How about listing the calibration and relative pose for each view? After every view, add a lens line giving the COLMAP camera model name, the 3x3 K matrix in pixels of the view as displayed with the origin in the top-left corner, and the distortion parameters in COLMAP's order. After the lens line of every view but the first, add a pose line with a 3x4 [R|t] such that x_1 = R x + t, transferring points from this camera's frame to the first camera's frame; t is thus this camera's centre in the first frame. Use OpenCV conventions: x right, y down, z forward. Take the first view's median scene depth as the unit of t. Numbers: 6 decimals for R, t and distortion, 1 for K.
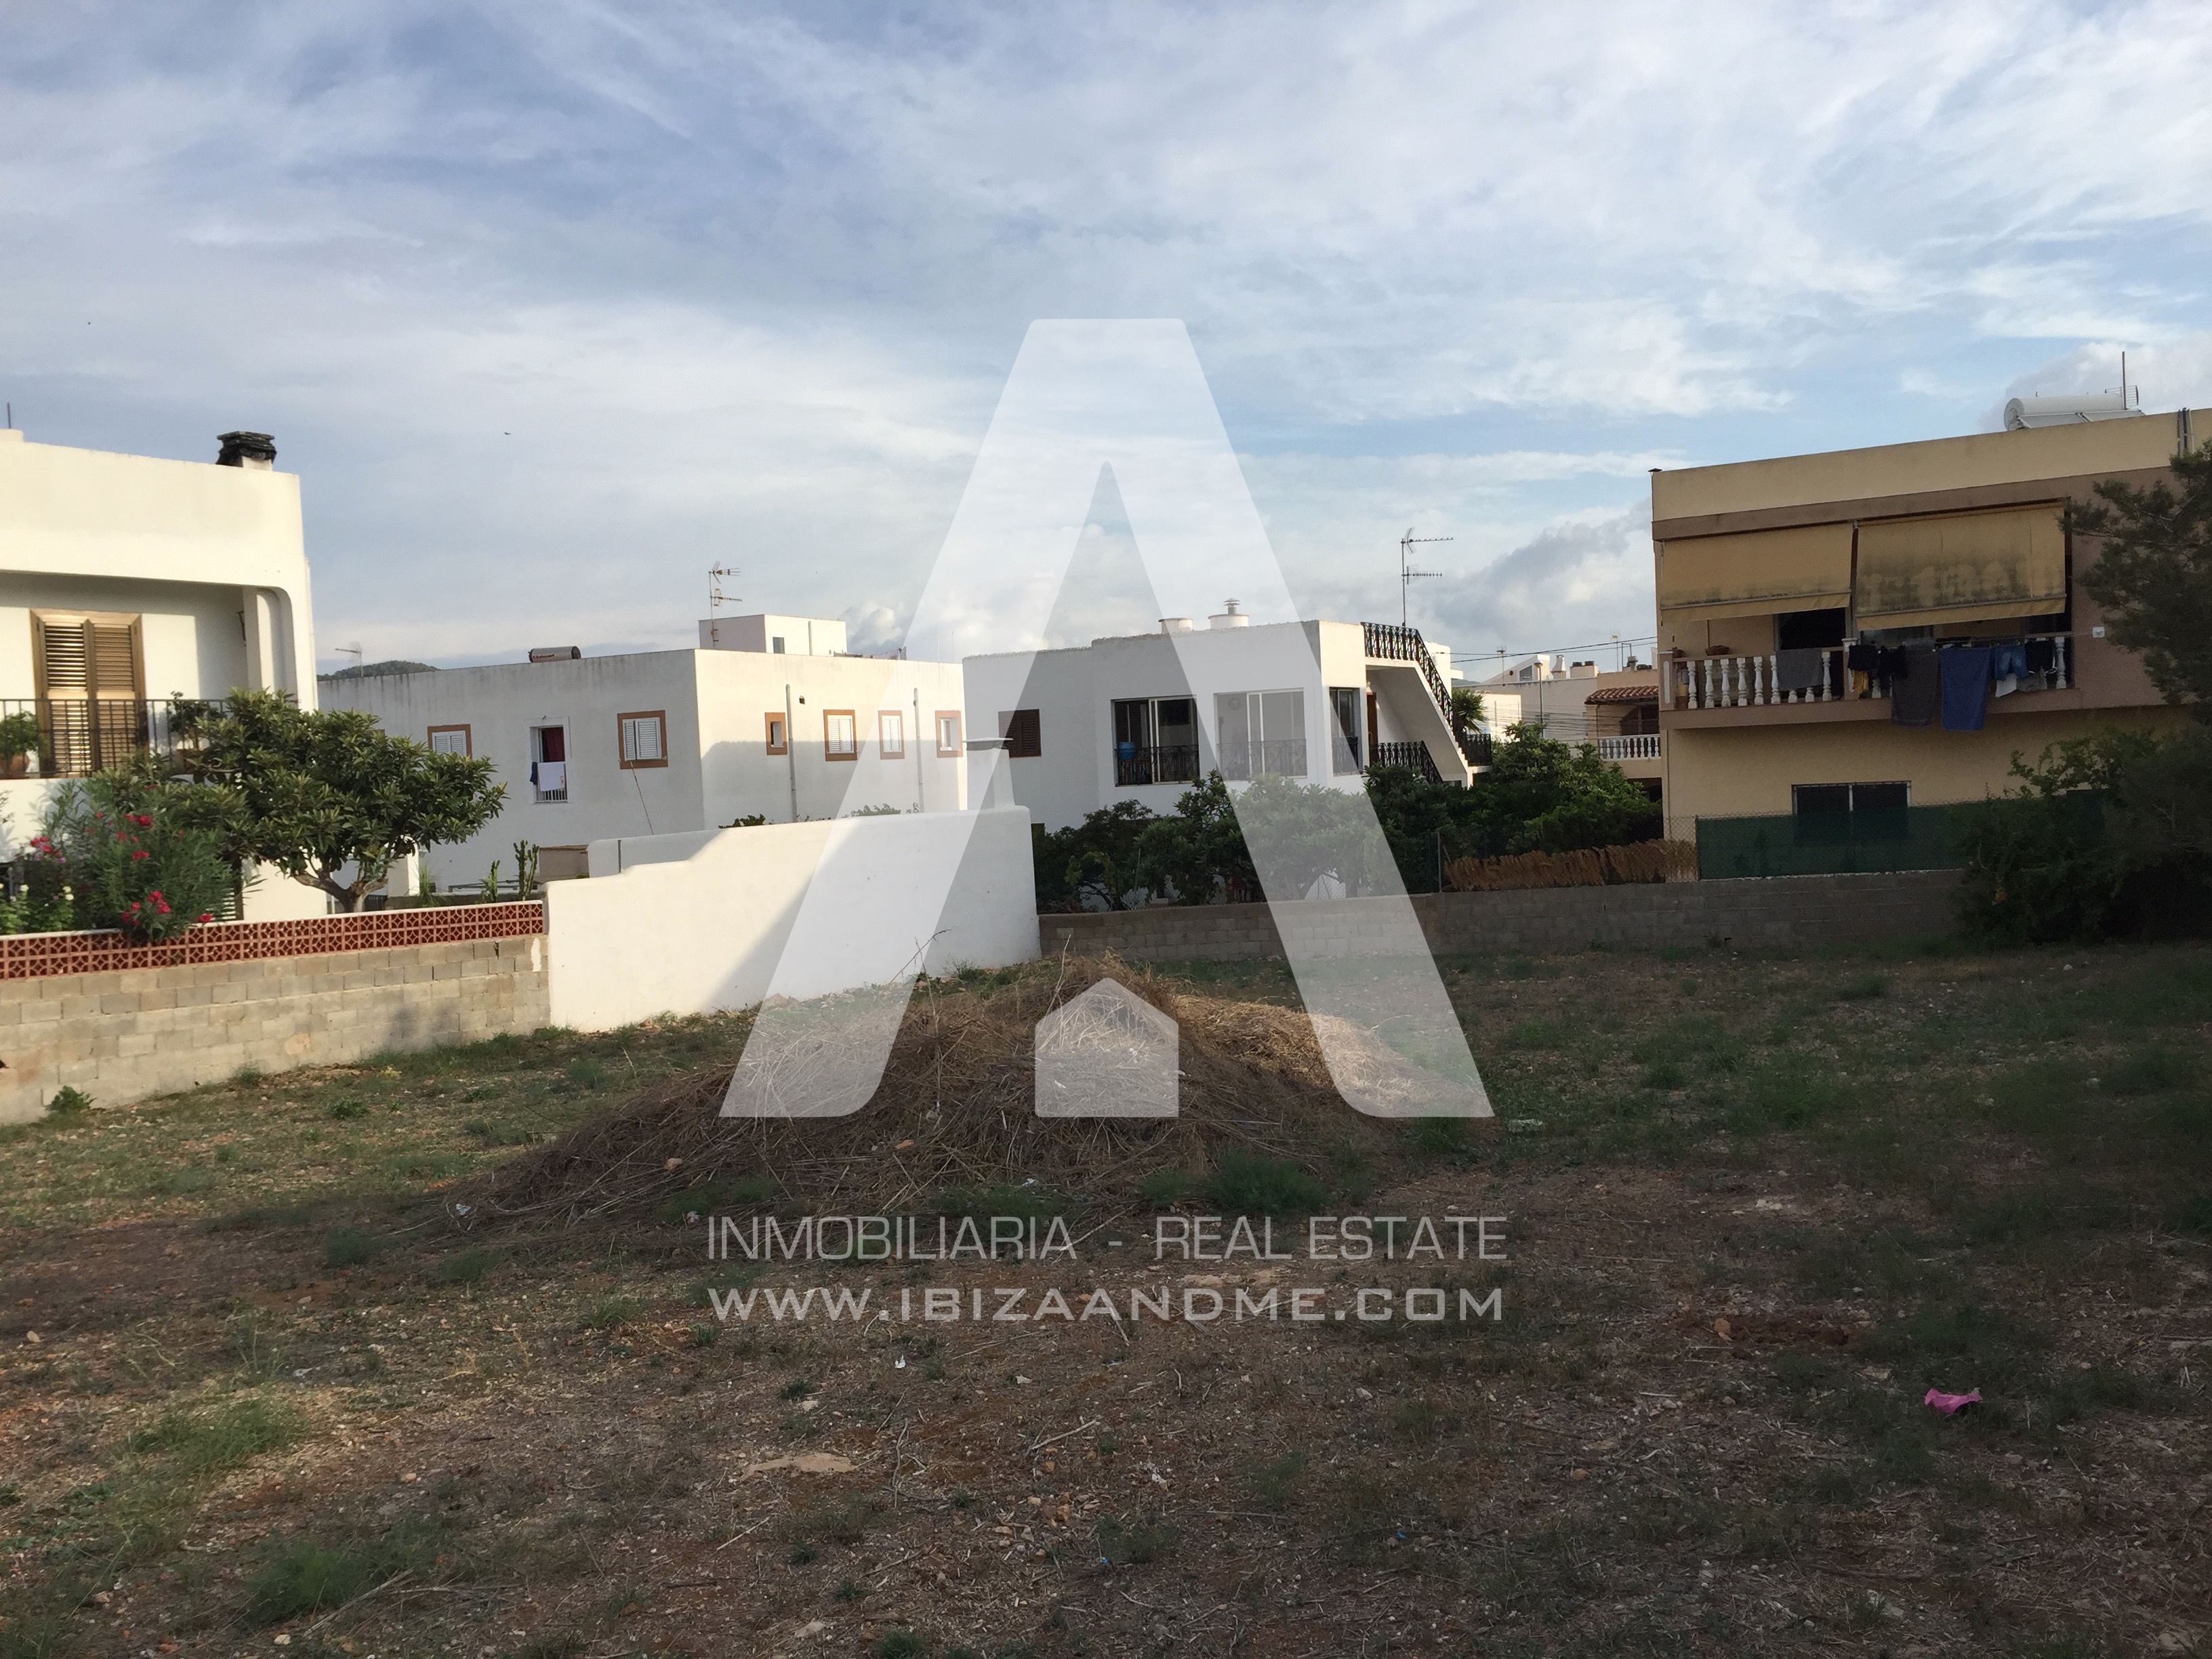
lens RADIAL K [[1949.4, 0, 1209.7], [0, 1949.4, 797.9], [0, 0, 1]] dist [0.083912, -0.121538]
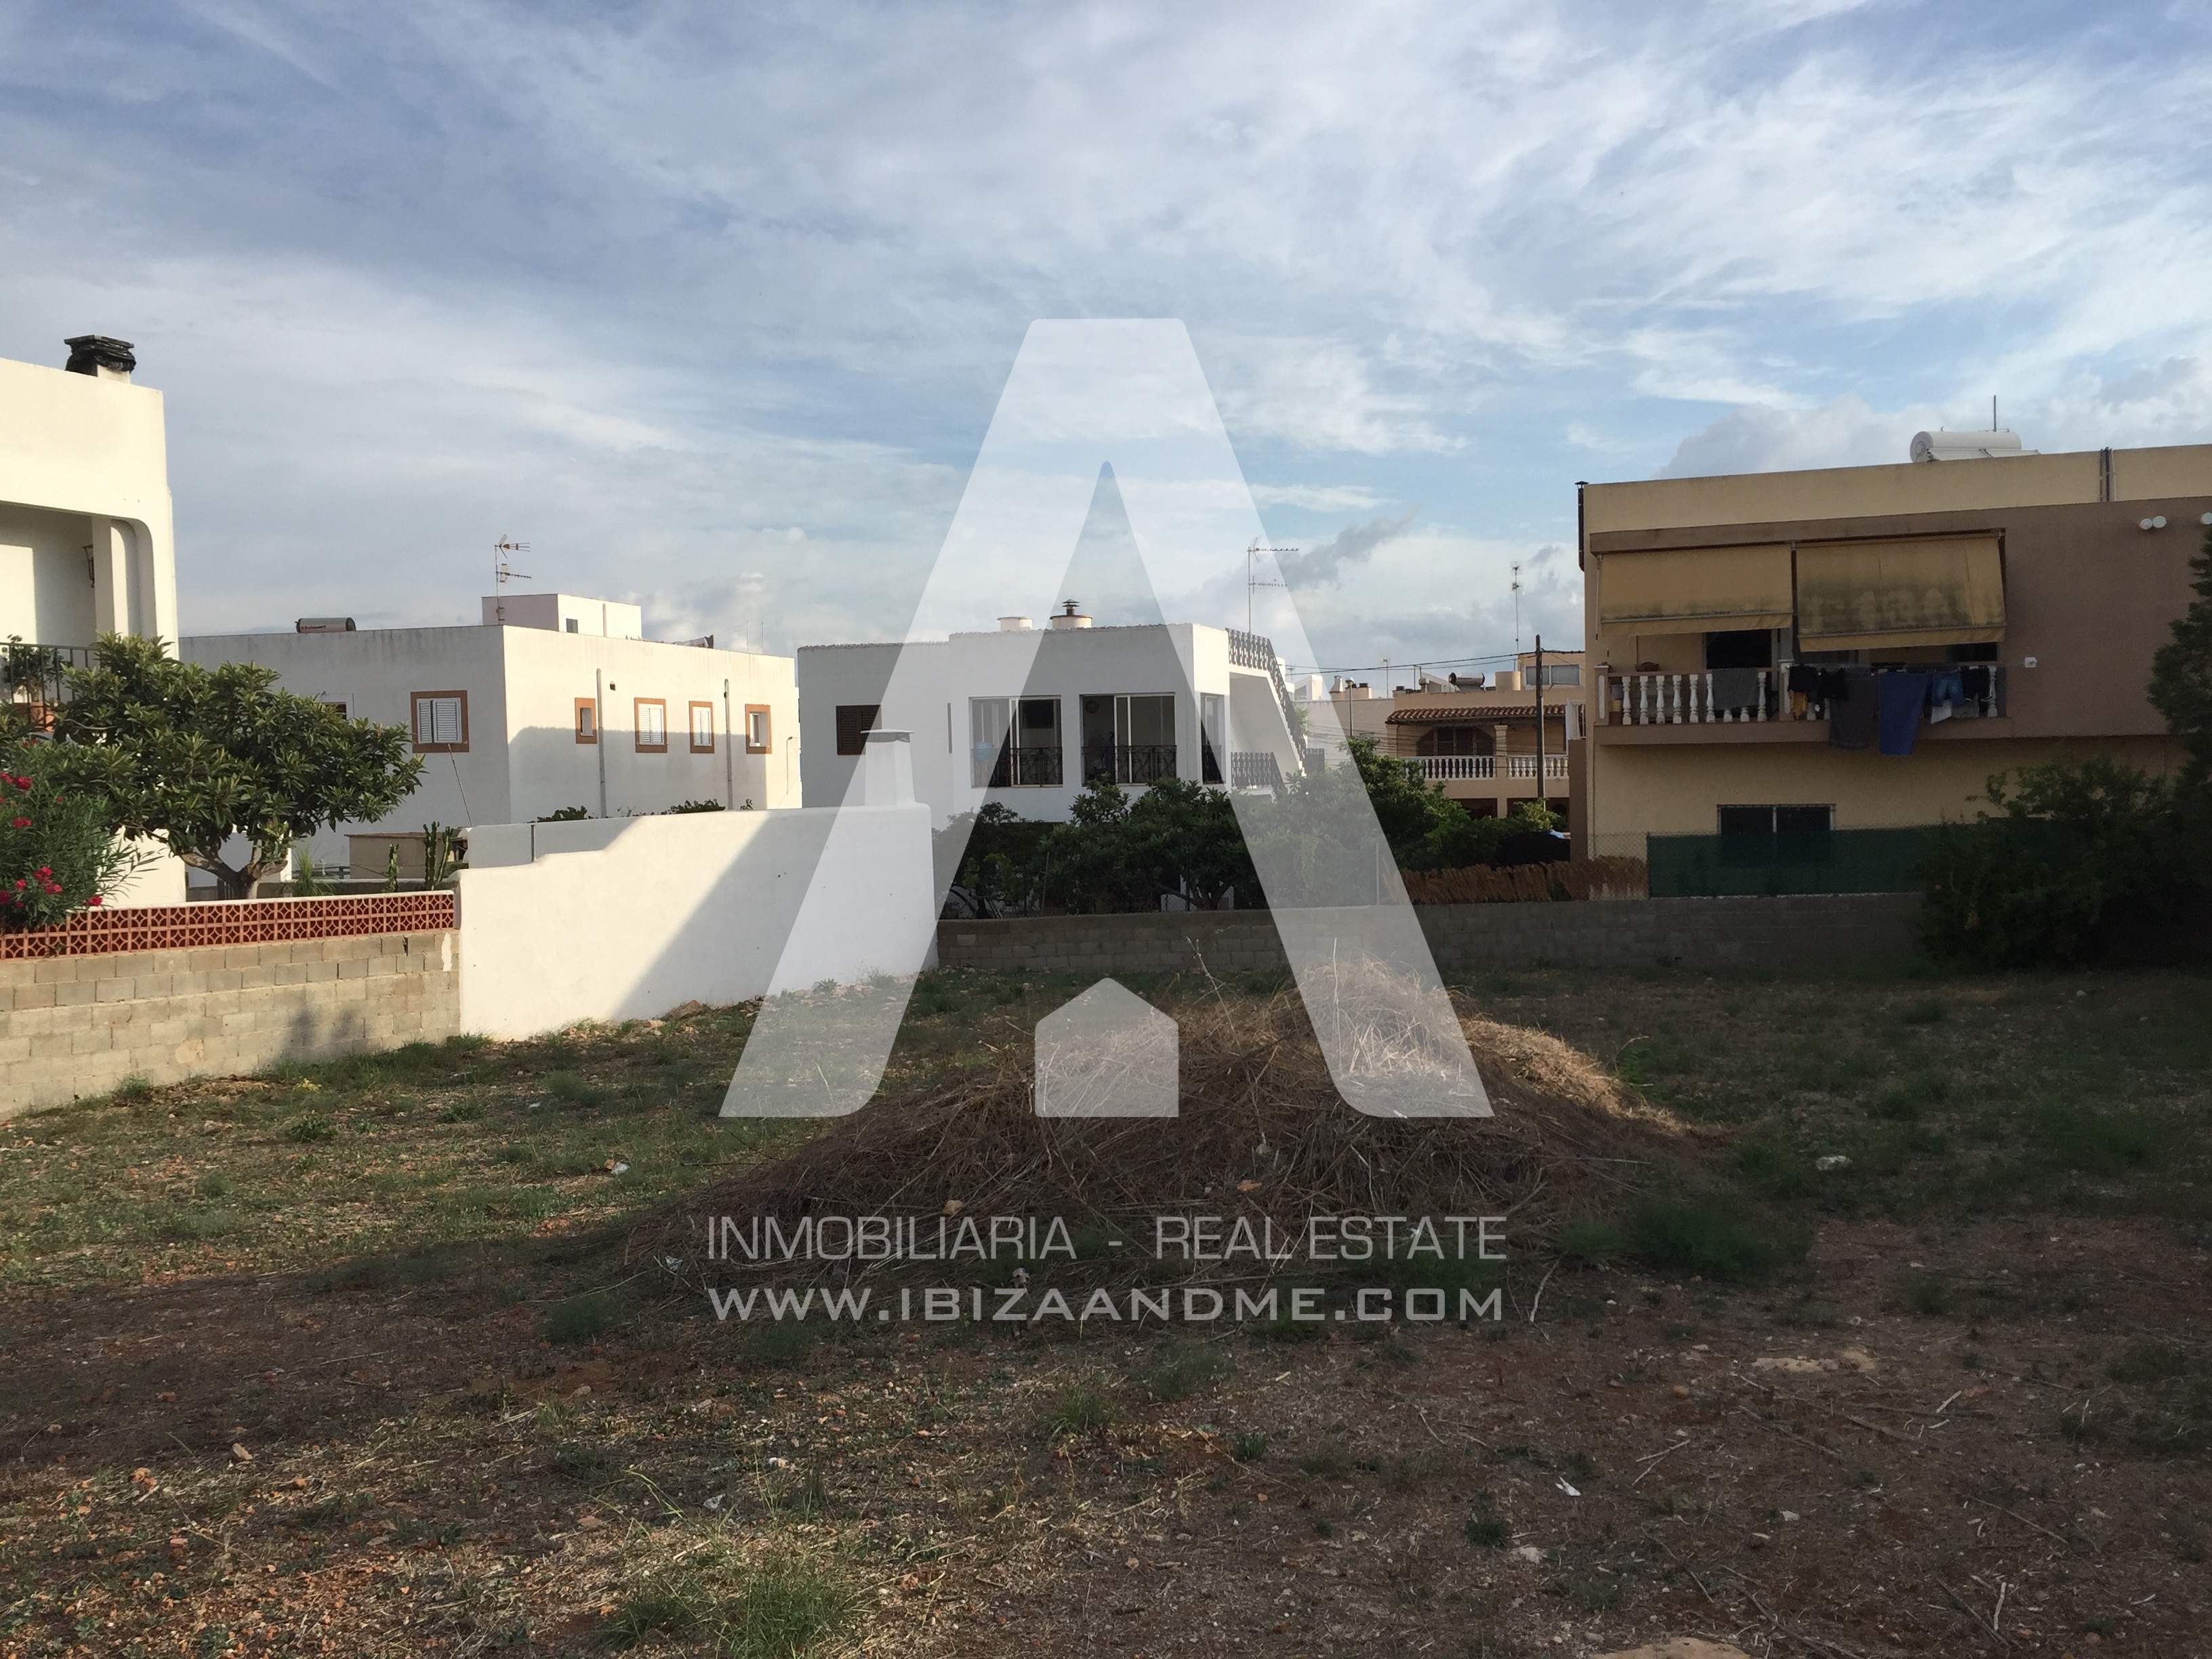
lens RADIAL K [[1913.9, 0, 1099.0], [0, 1913.9, 807.6], [0, 0, 1]] dist [0.183496, -0.295870]
pose [[0.987623, 0.029783, 0.153994, -0.186428], [-0.028741, 0.999546, -0.008987, 0.014255], [-0.154191, 0.004450, 0.988031, 0.091334]]
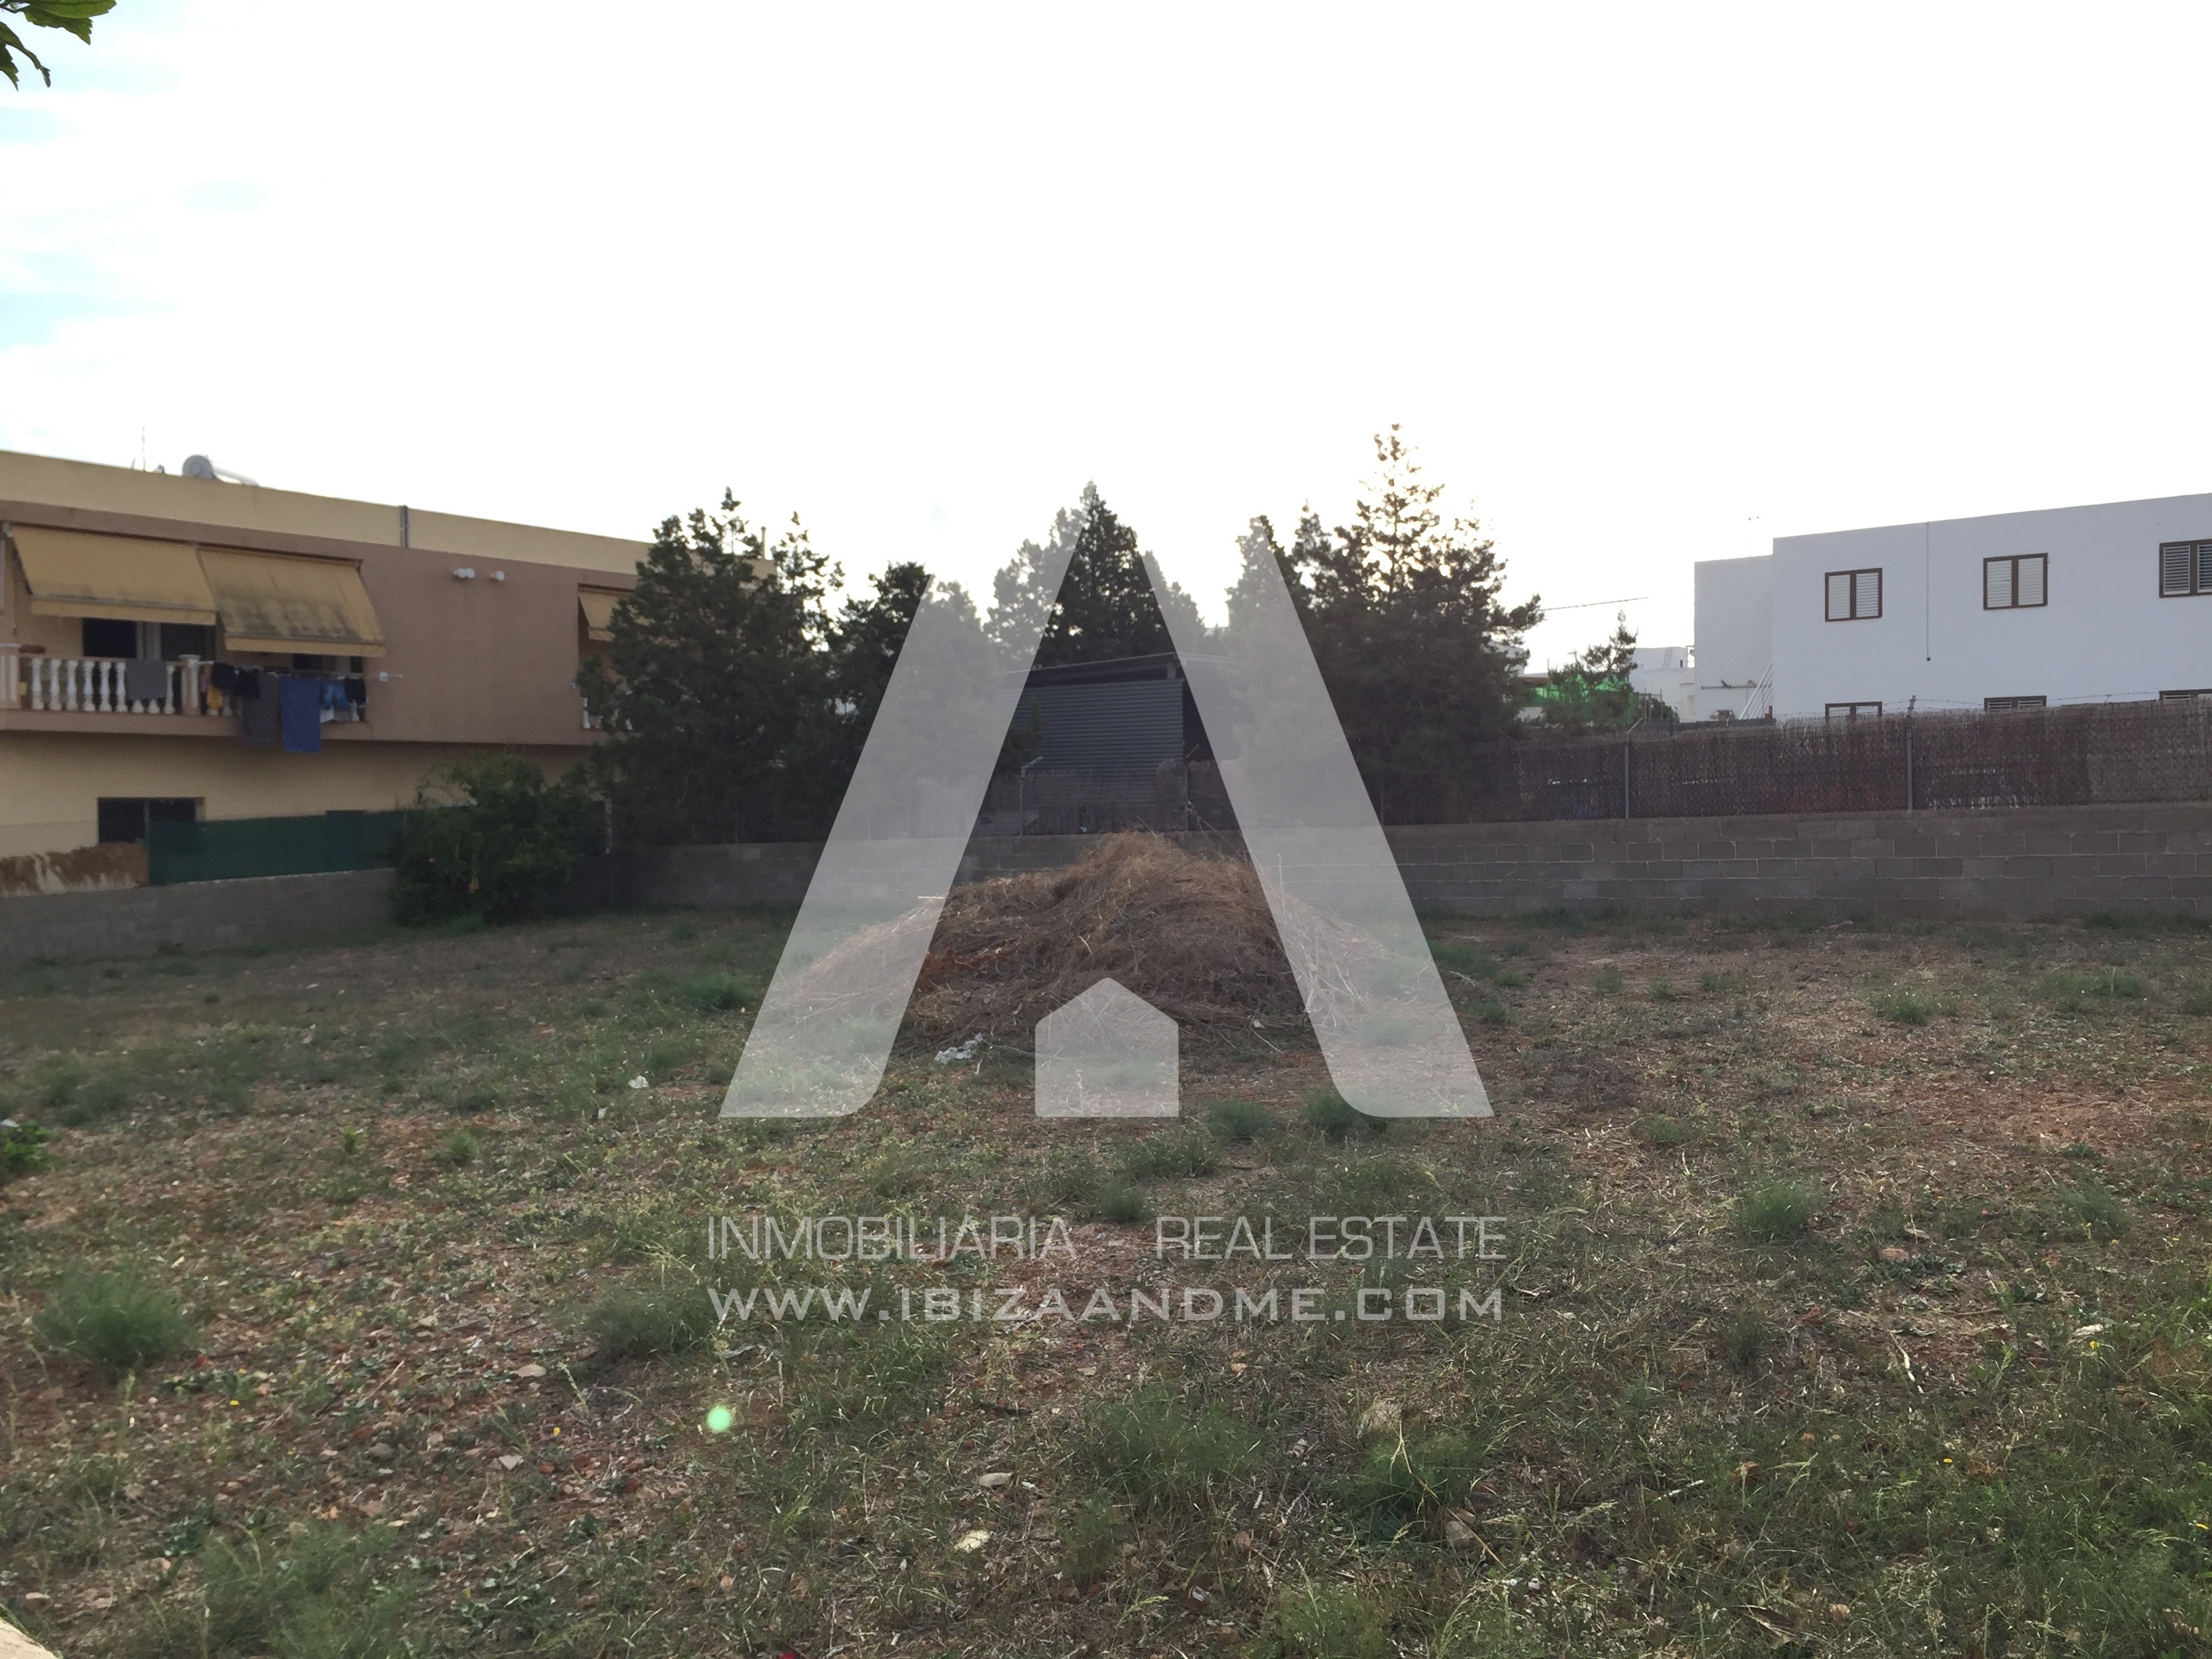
lens RADIAL K [[1981.9, 0, 1131.7], [0, 1981.9, 821.5], [0, 0, 1]] dist [0.077731, -0.142953]
pose [[0.138394, 0.040549, 0.989547, -0.631600], [0.015363, 0.998953, -0.043083, 0.057357], [-0.990258, 0.021165, 0.137626, 0.367854]]
